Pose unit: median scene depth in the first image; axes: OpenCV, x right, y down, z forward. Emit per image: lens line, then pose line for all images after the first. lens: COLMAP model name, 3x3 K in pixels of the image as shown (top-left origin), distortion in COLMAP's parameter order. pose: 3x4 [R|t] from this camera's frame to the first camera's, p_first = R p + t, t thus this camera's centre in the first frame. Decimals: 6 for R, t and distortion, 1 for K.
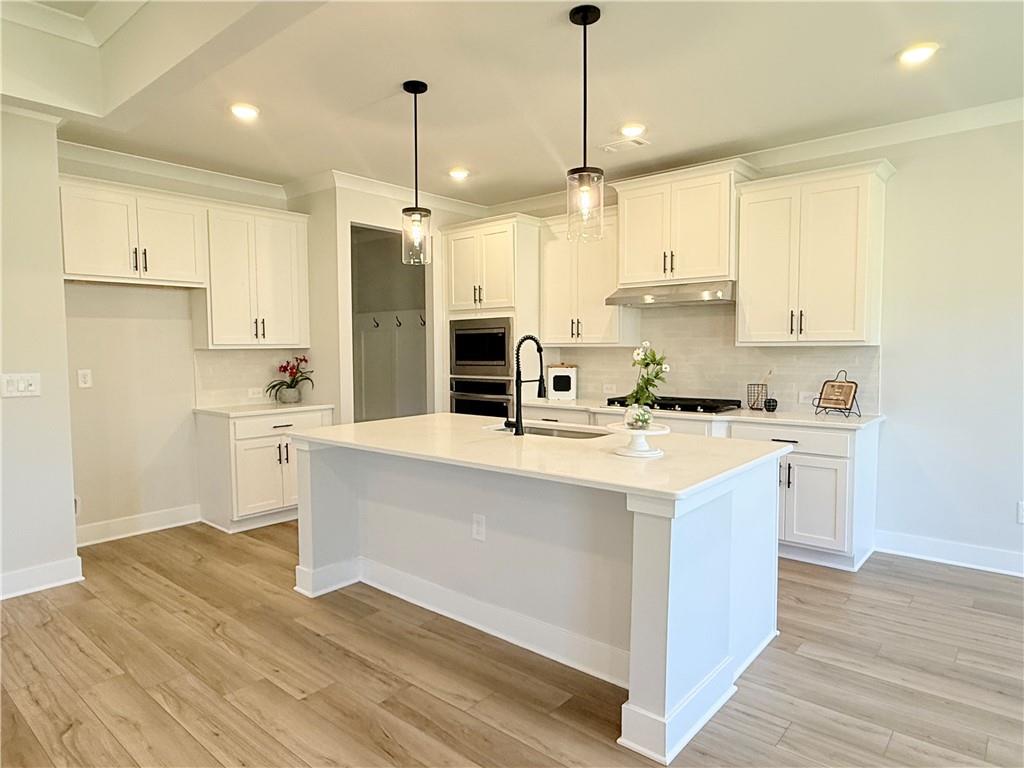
lens RADIAL K [[620.4, 0, 512.0], [0, 620.4, 384.0], [0, 0, 1]] dist [0.002860, 0.001847]
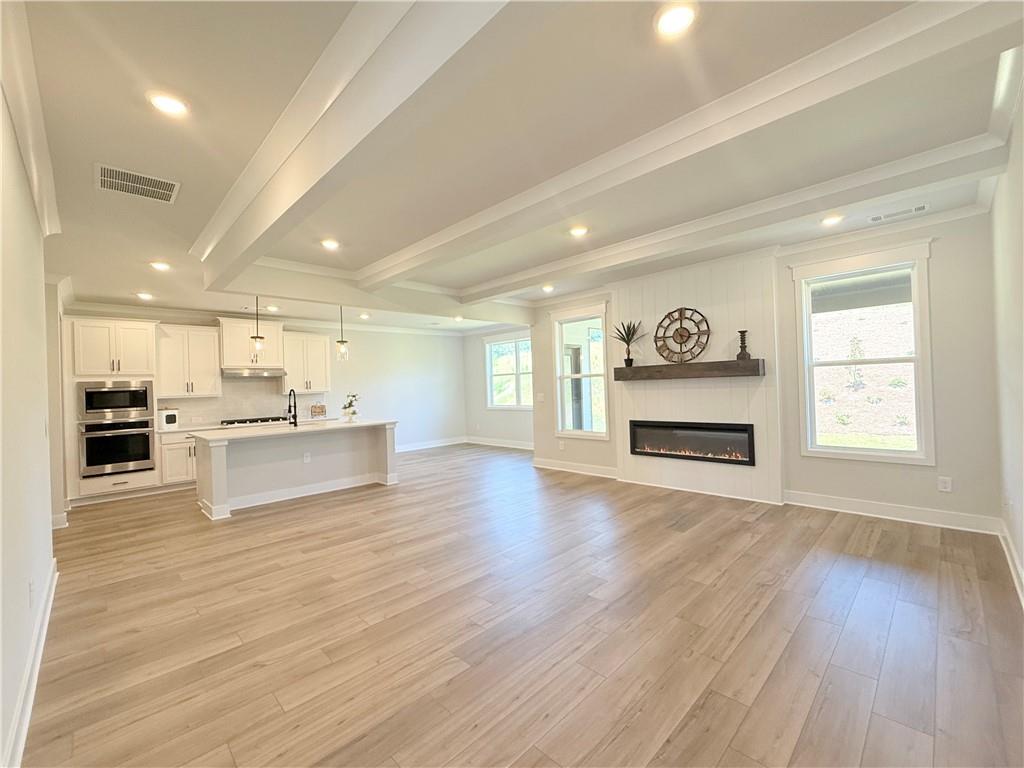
lens RADIAL K [[425.9, 0, 512.0], [0, 425.9, 384.0], [0, 0, 1]] dist [0.000206, 0.000037]
pose [[0.086707, 0.007875, 0.996203, -1.599189], [0.093409, 0.995499, -0.016000, 0.014969], [-0.991845, 0.094441, 0.085581, -0.088190]]
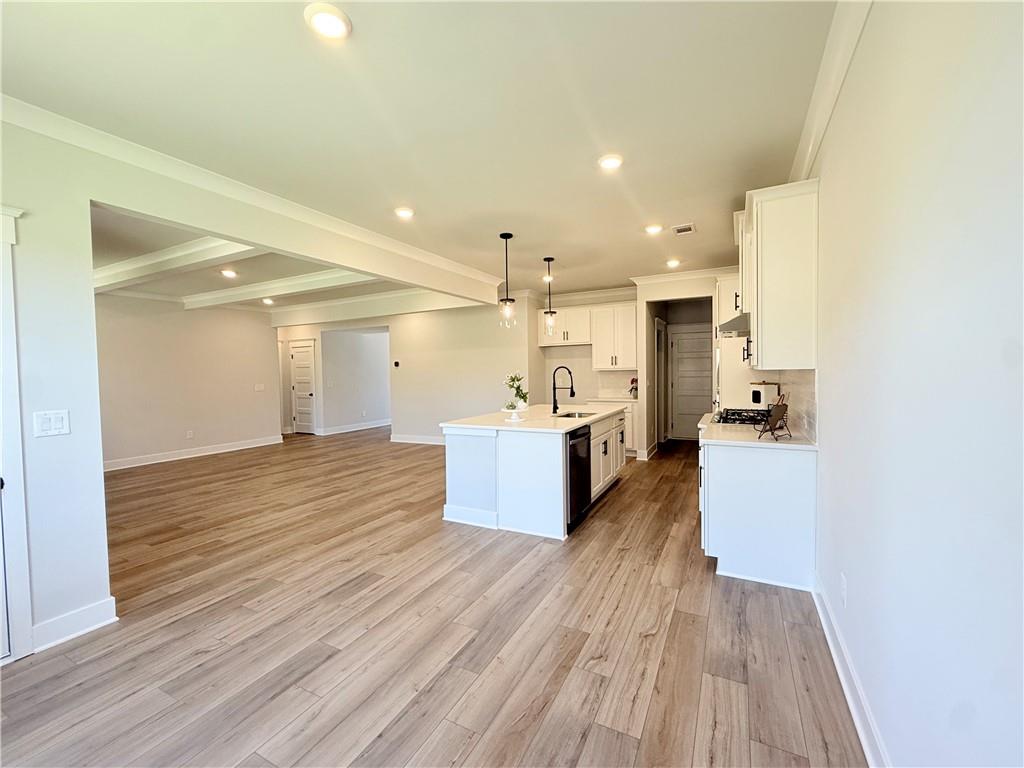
lens RADIAL K [[425.9, 0, 512.0], [0, 425.9, 384.0], [0, 0, 1]] dist [0.000206, 0.000037]
pose [[0.218867, 0.031620, -0.975242, 1.291621], [-0.041517, 0.998871, 0.023069, -0.041512], [0.974871, 0.035440, 0.219933, 0.496605]]
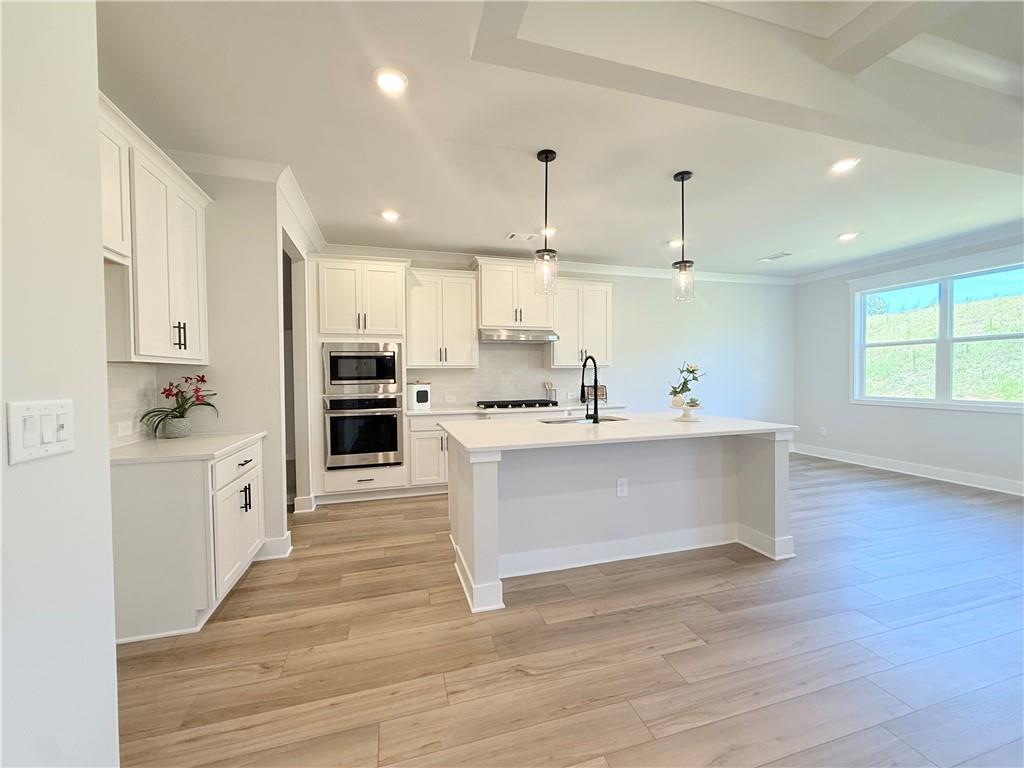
lens RADIAL K [[406.7, 0, 512.0], [0, 406.7, 384.0], [0, 0, 1]] dist [0.000198, -0.000029]
pose [[0.544265, -0.018255, 0.838715, -0.830514], [0.056417, 0.998296, -0.014882, -0.006324], [-0.837014, 0.055417, 0.544367, 0.589055]]
